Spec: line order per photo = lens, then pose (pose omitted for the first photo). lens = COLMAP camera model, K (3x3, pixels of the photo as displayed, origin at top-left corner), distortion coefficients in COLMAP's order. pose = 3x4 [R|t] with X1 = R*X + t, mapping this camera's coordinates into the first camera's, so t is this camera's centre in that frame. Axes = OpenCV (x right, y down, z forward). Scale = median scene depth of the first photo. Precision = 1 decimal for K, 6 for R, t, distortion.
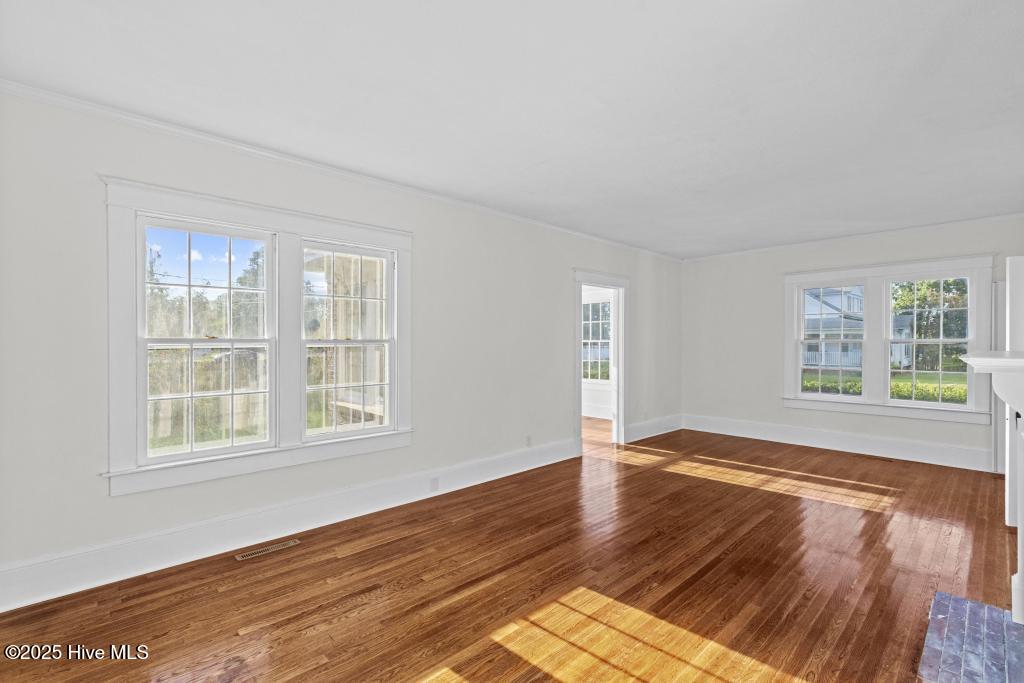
lens RADIAL K [[438.6, 0, 515.7], [0, 438.6, 347.4], [0, 0, 1]] dist [-0.020304, -0.000238]
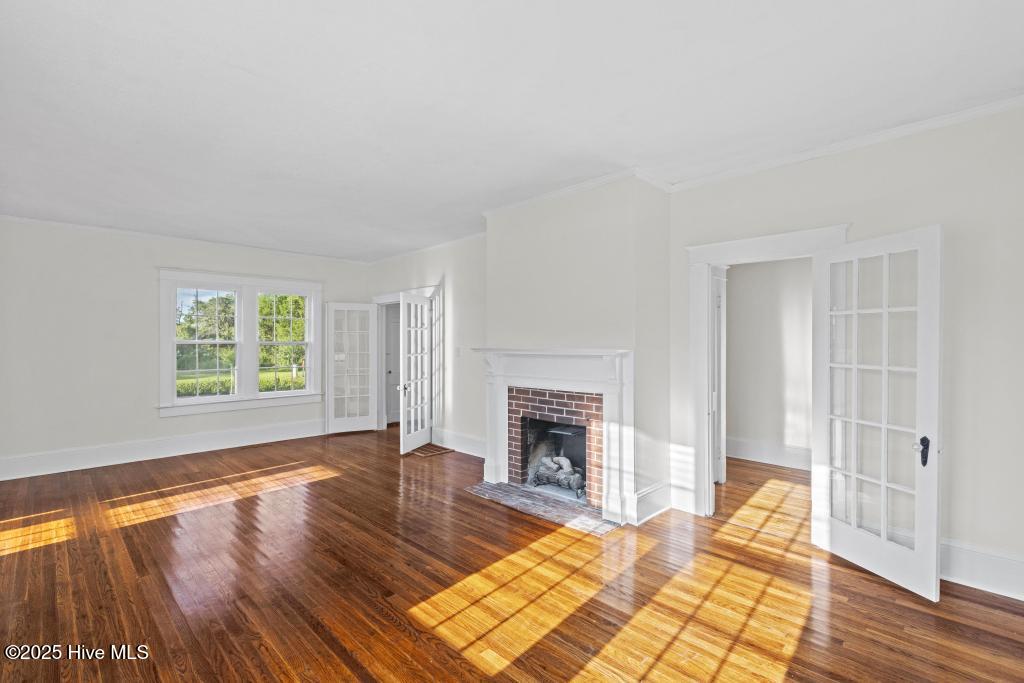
lens RADIAL K [[470.1, 0, 514.2], [0, 470.1, 341.9], [0, 0, 1]] dist [0.001049, 0.000127]
pose [[-0.038267, 0.007778, 0.999237, -0.658415], [0.009154, 0.999930, -0.007433, 0.004685], [-0.999226, 0.008862, -0.038336, 0.649876]]
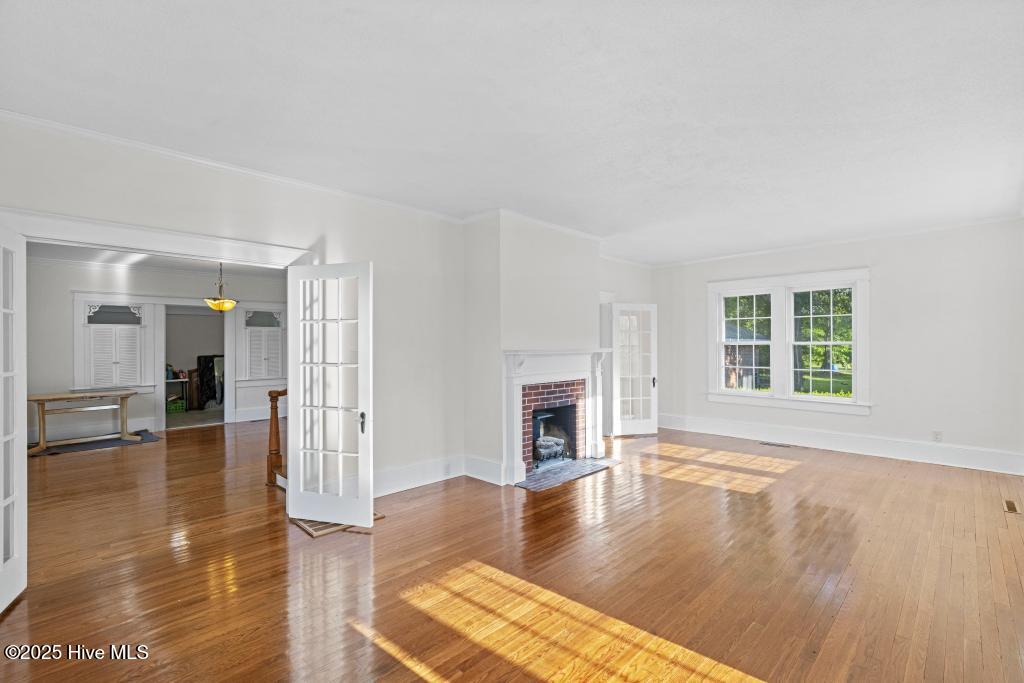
lens RADIAL K [[470.1, 0, 511.5], [0, 470.1, 341.7], [0, 0, 1]] dist [0.001049, 0.000127]
pose [[-0.998761, 0.008327, -0.049072, 0.851957], [0.008382, 0.999964, -0.000910, -0.009816], [0.049063, -0.001320, -0.998795, 2.099893]]
